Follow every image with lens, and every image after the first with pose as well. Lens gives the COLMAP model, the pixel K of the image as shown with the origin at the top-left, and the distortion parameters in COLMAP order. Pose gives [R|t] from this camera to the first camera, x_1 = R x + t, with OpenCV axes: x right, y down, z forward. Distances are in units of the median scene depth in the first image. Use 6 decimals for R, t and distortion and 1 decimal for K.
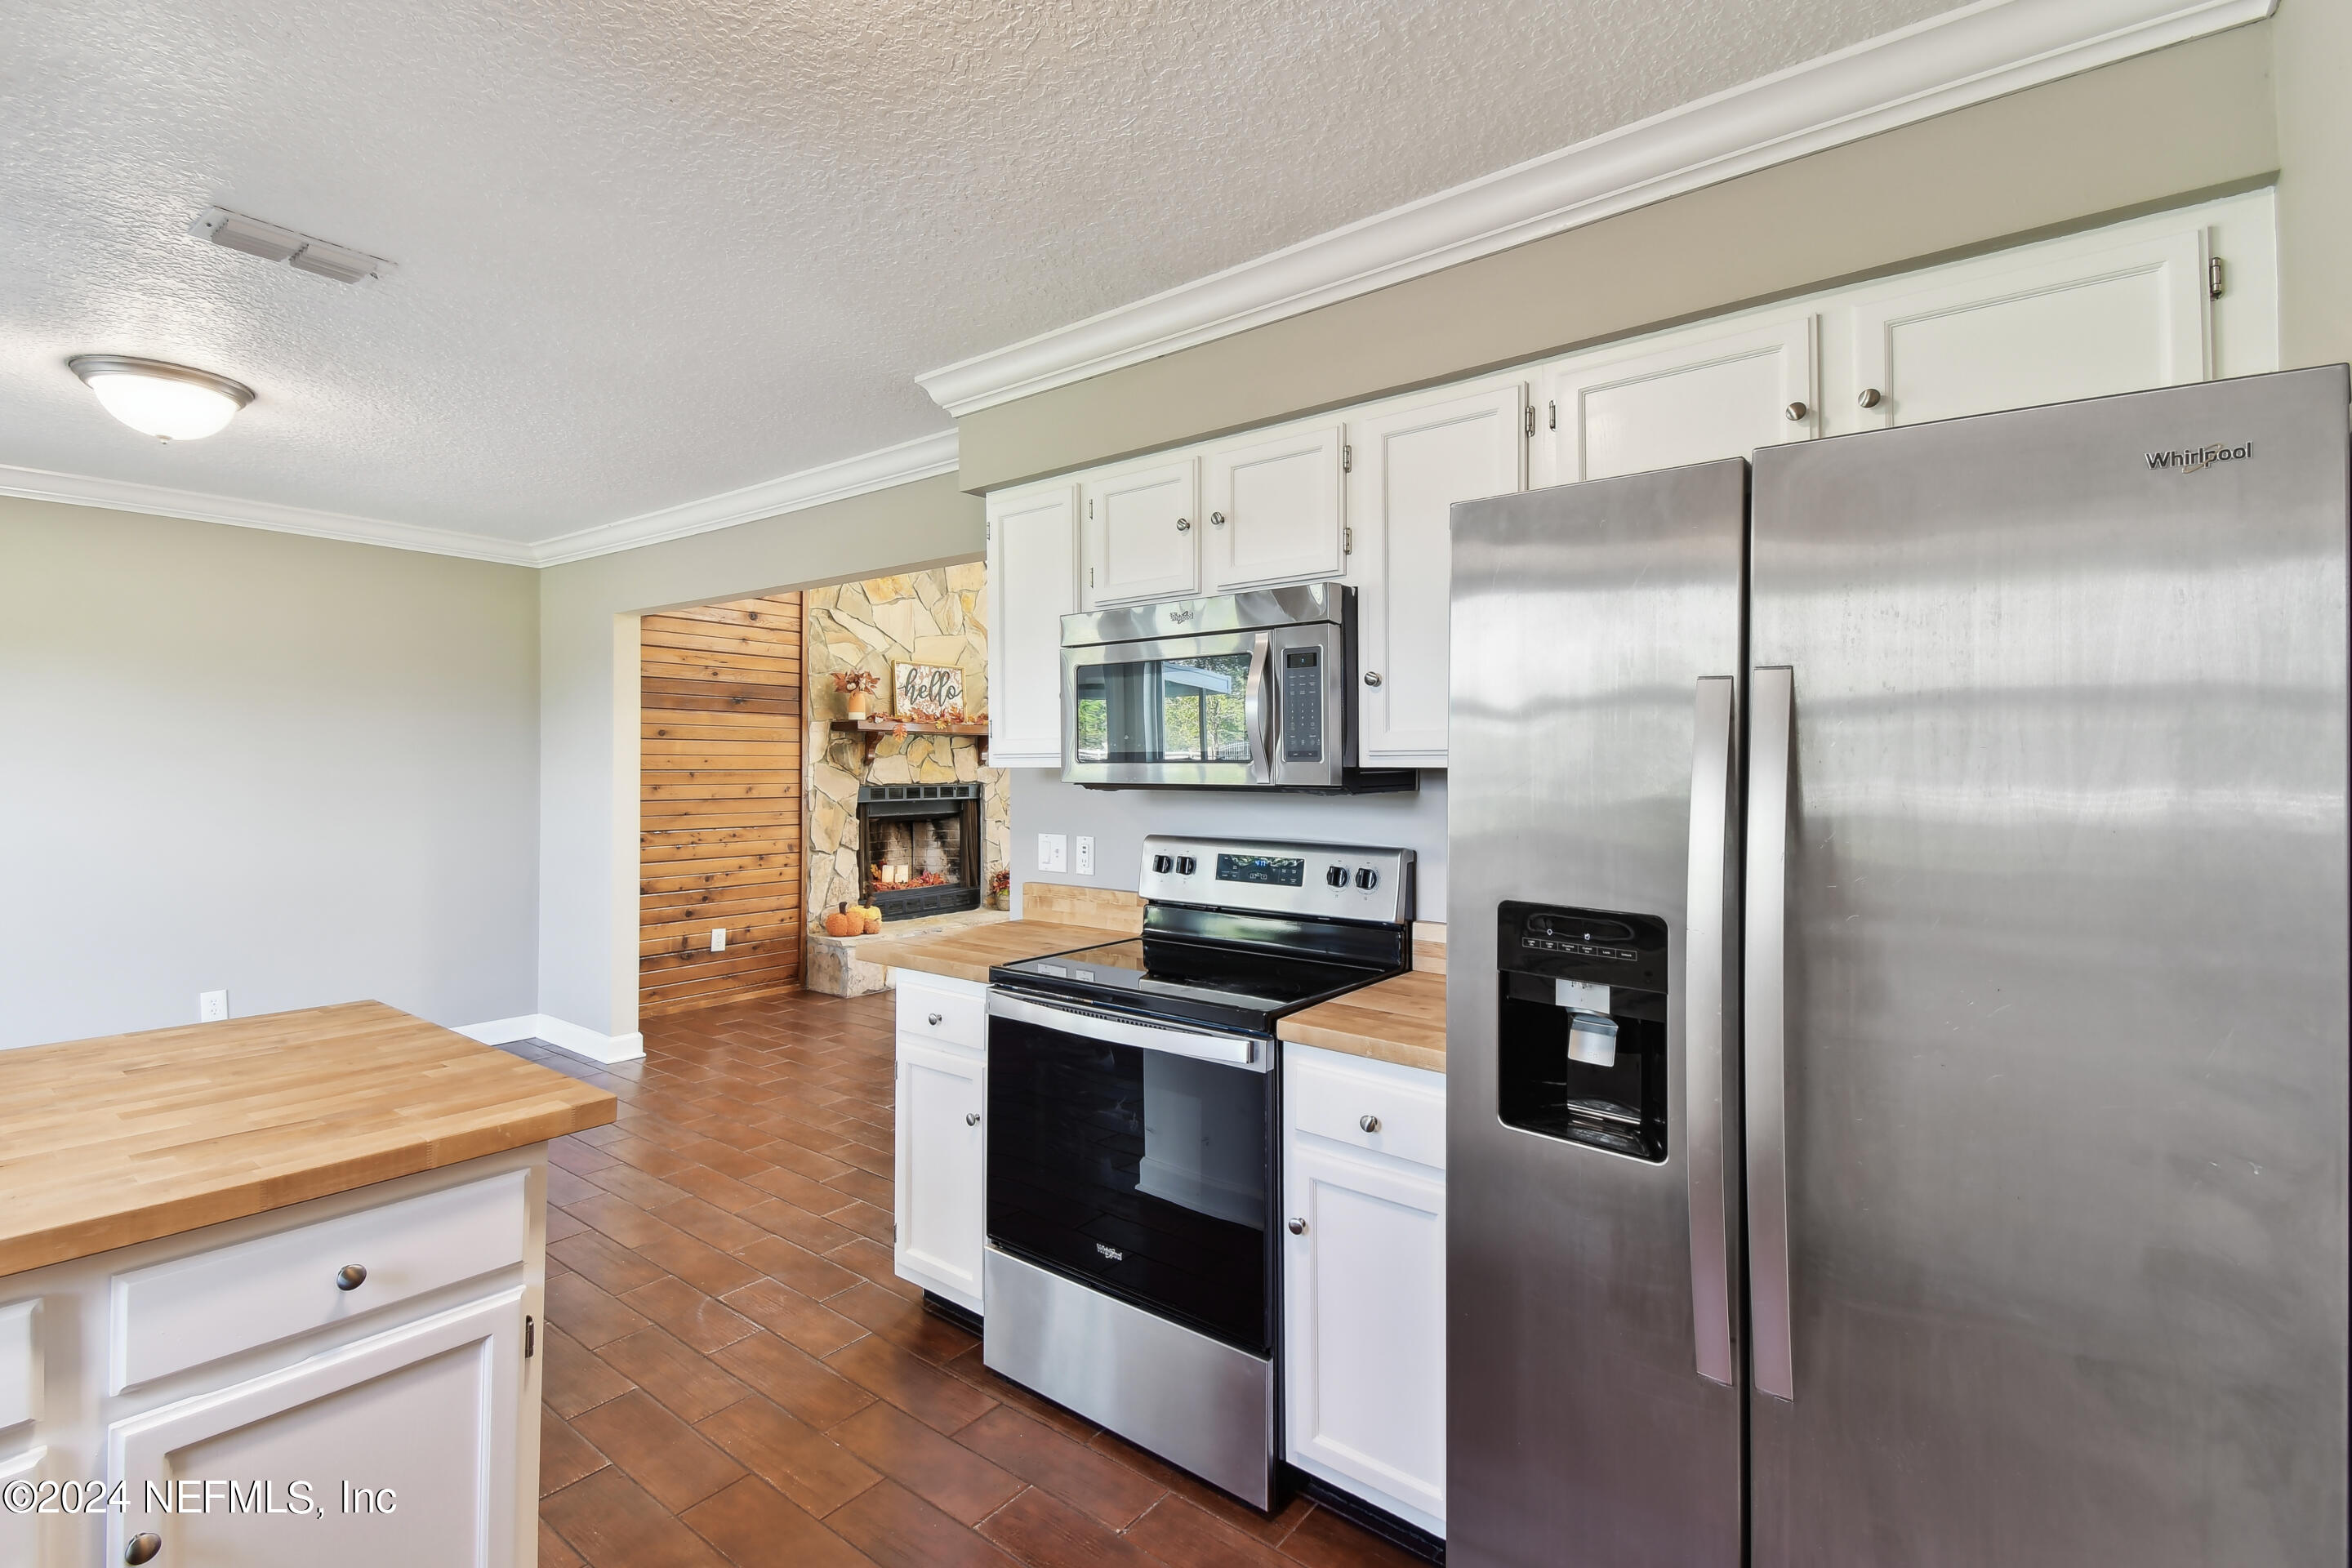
lens RADIAL K [[1063.2, 0, 1135.3], [0, 1063.2, 742.5], [0, 0, 1]] dist [0.000085, -0.000568]
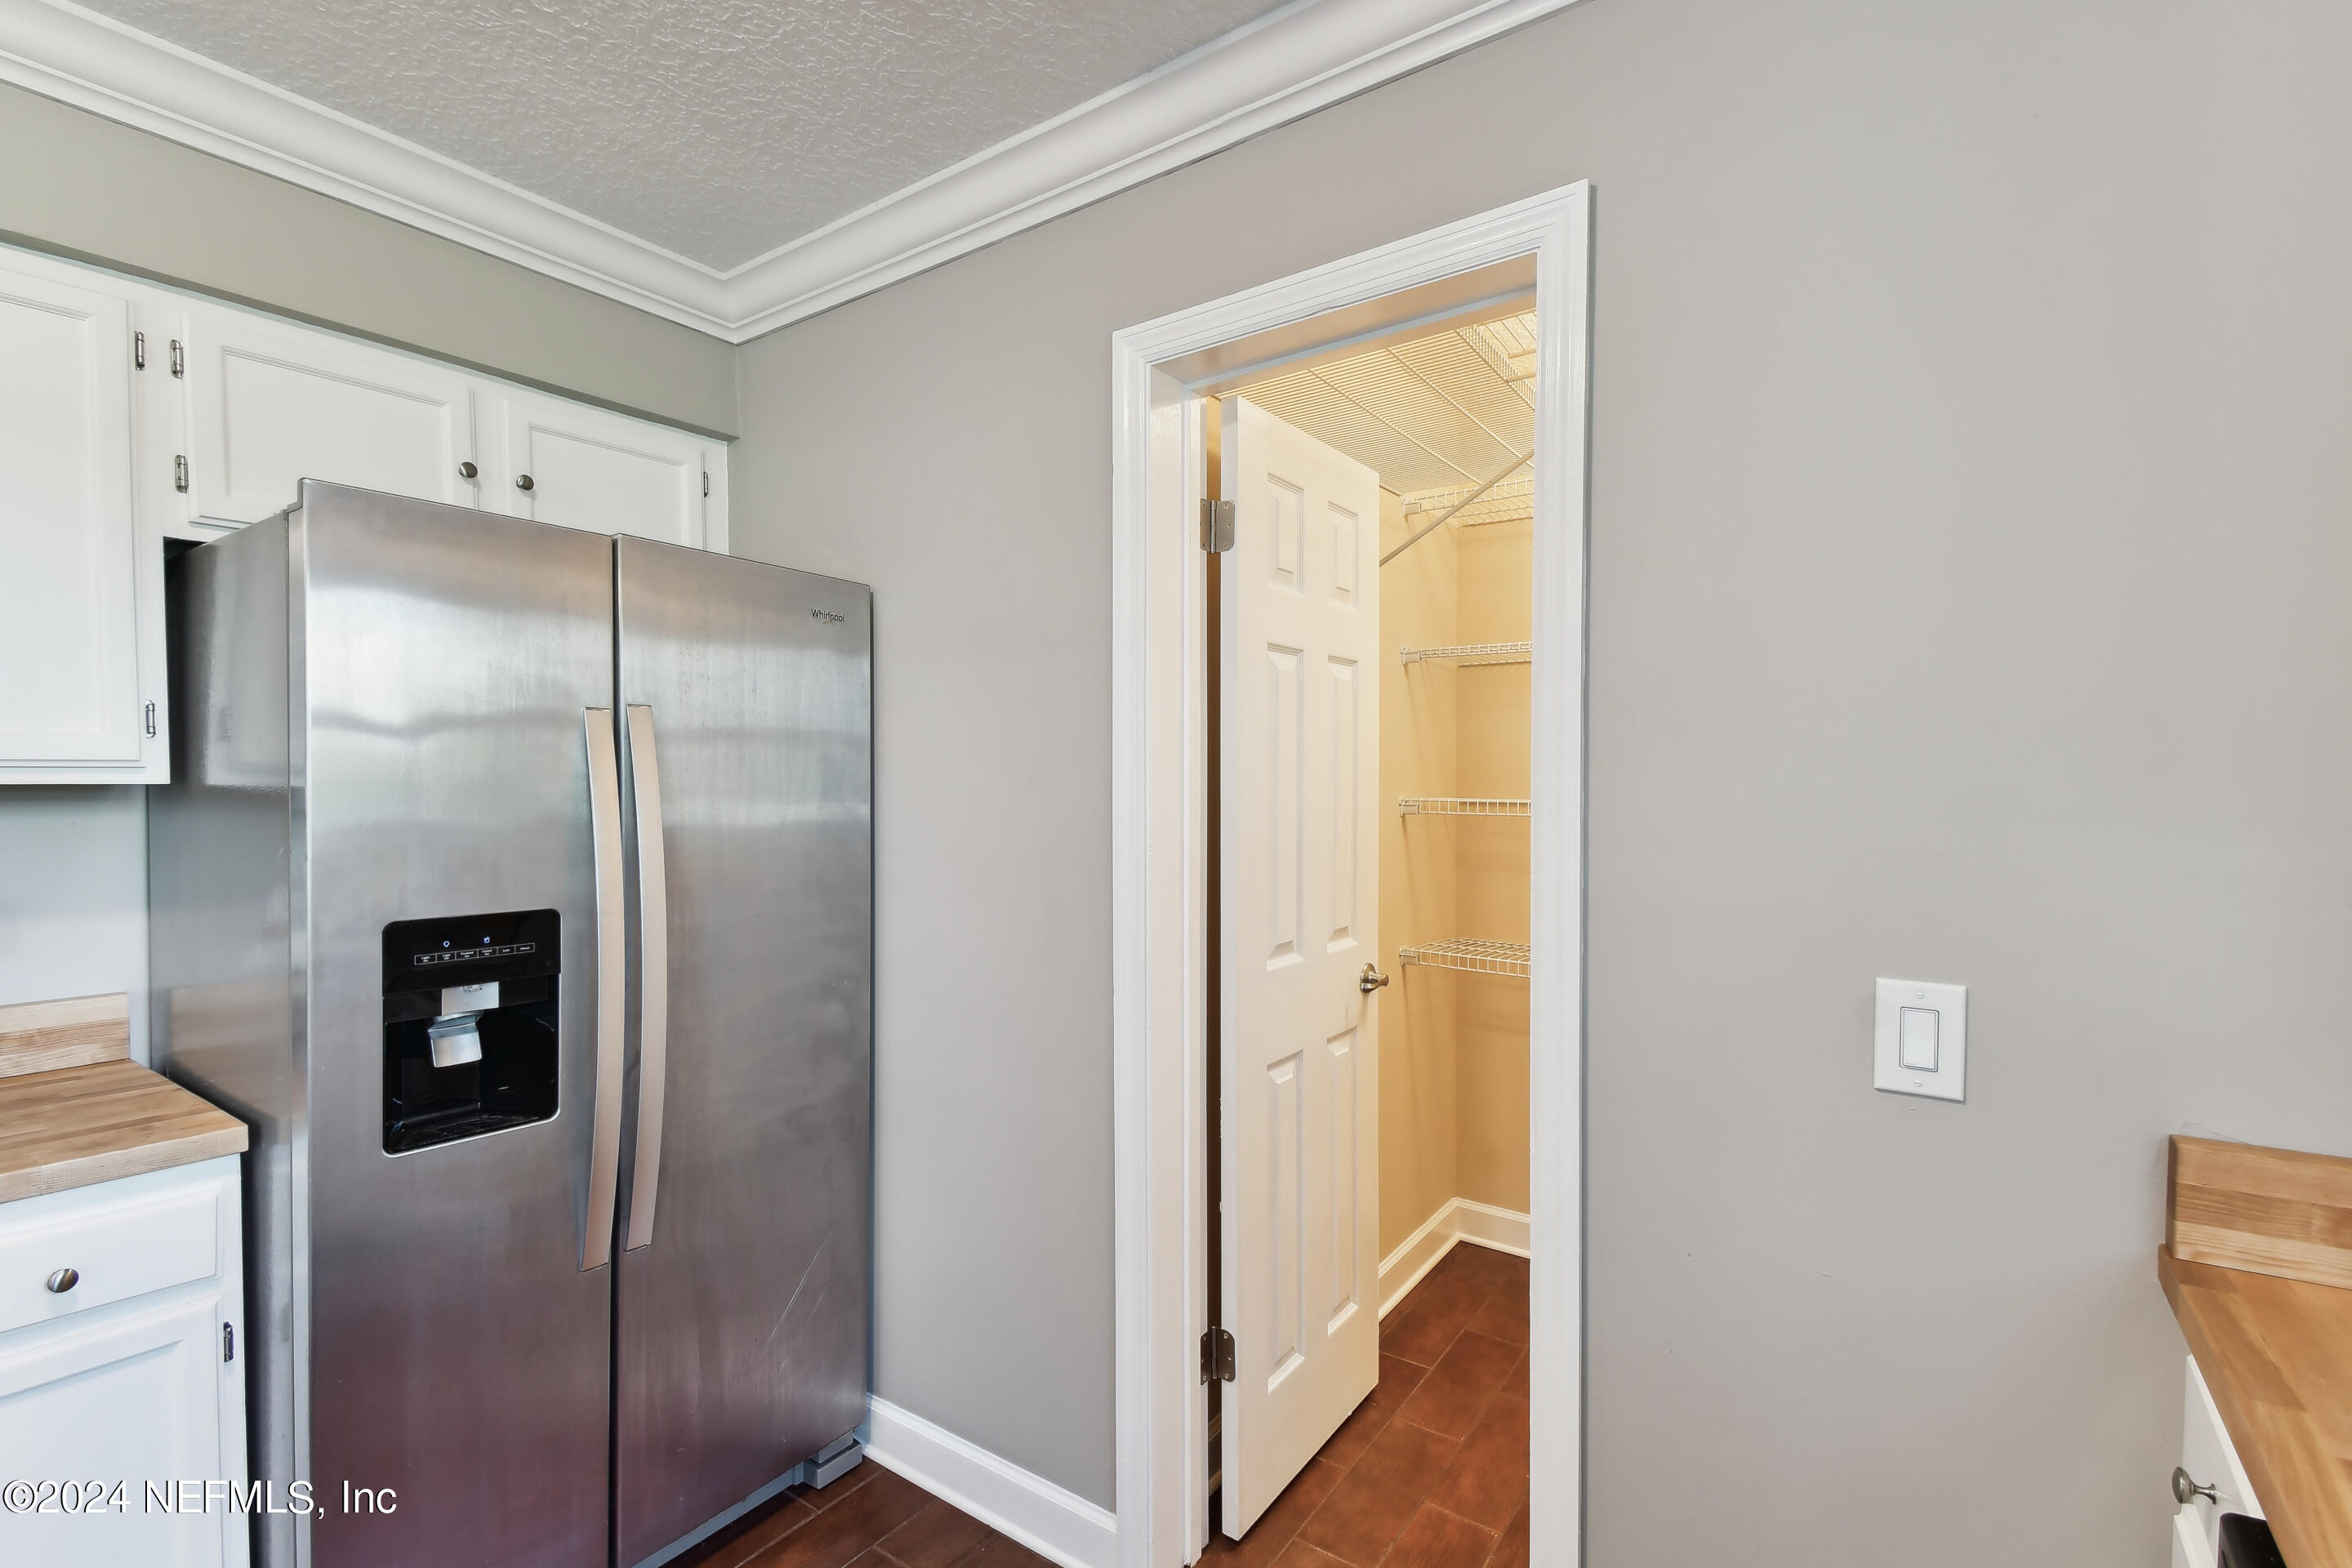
lens RADIAL K [[1068.5, 0, 1171.2], [0, 1068.5, 798.7], [0, 0, 1]] dist [-0.000238, -0.000259]
pose [[-0.073801, -0.016914, 0.997130, -0.160700], [-0.017506, 0.999724, 0.015663, 0.002561], [-0.997119, -0.016300, -0.074077, 0.090906]]
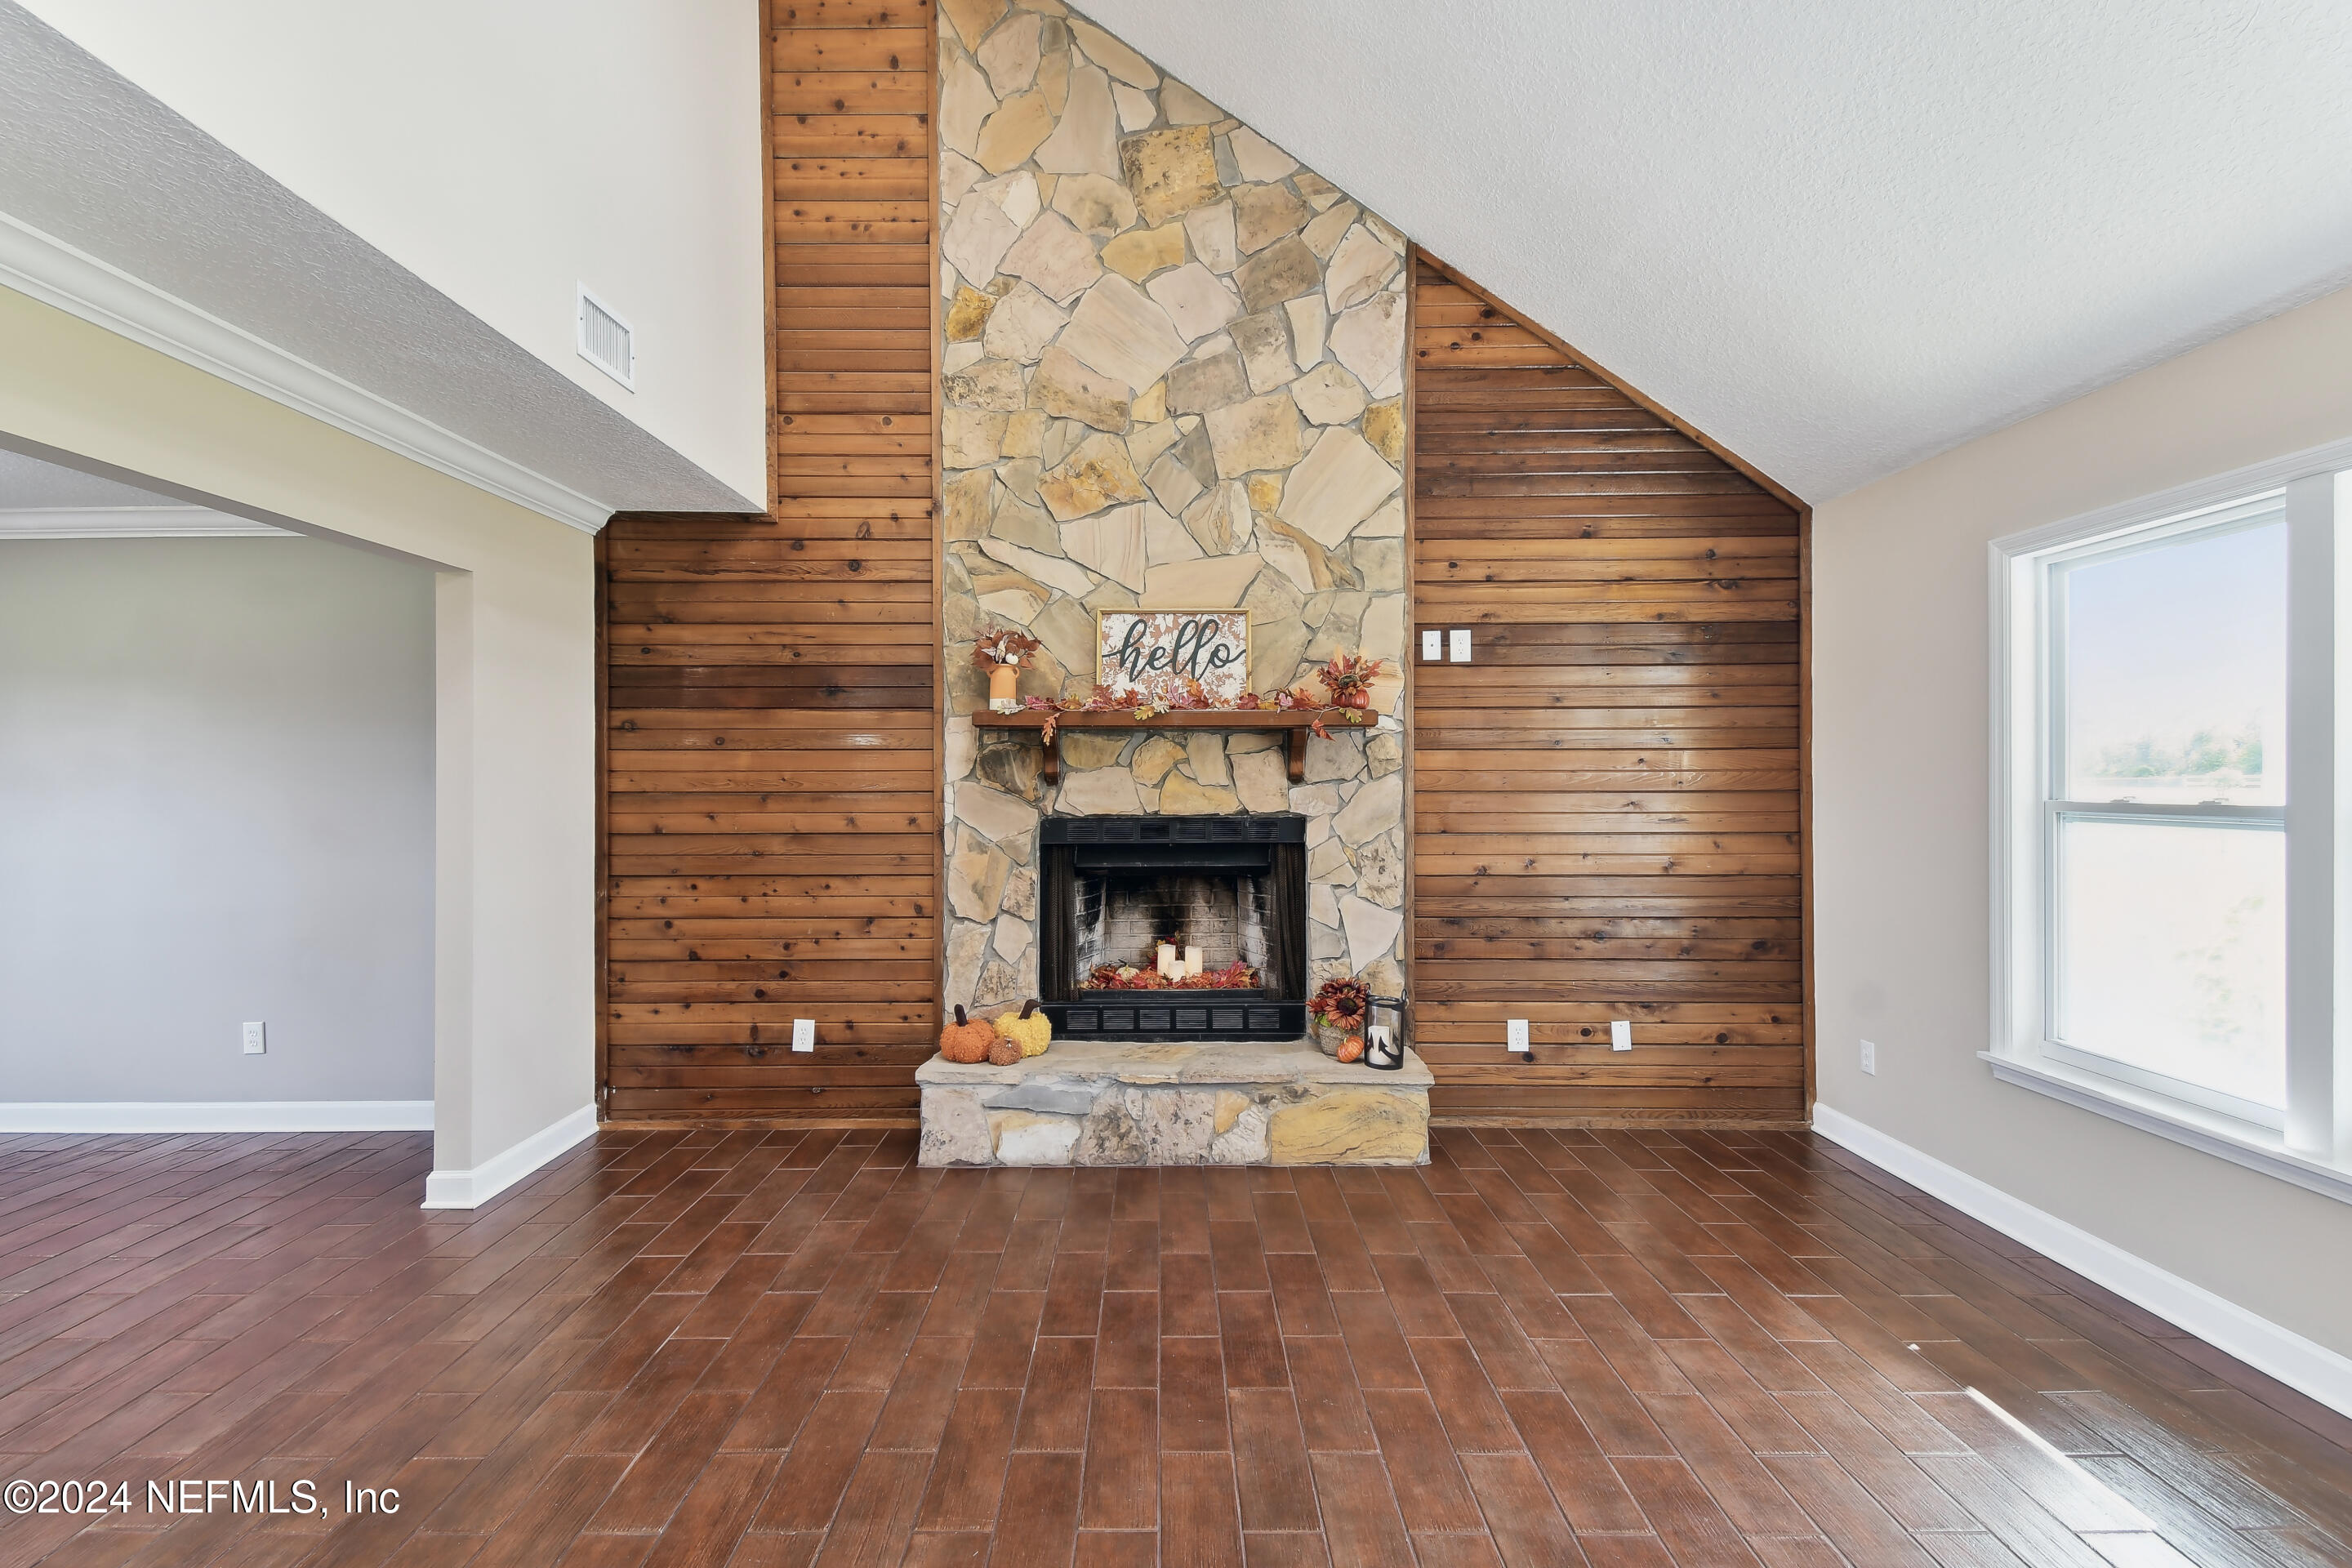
lens RADIAL K [[1044.5, 0, 1153.5], [0, 1044.5, 775.4], [0, 0, 1]] dist [0.048140, -0.028237]
pose [[0.628993, -0.006892, -0.777380, 0.289647], [0.020474, 0.999761, 0.007702, 0.014329], [0.777141, -0.020760, 0.628984, 0.746767]]
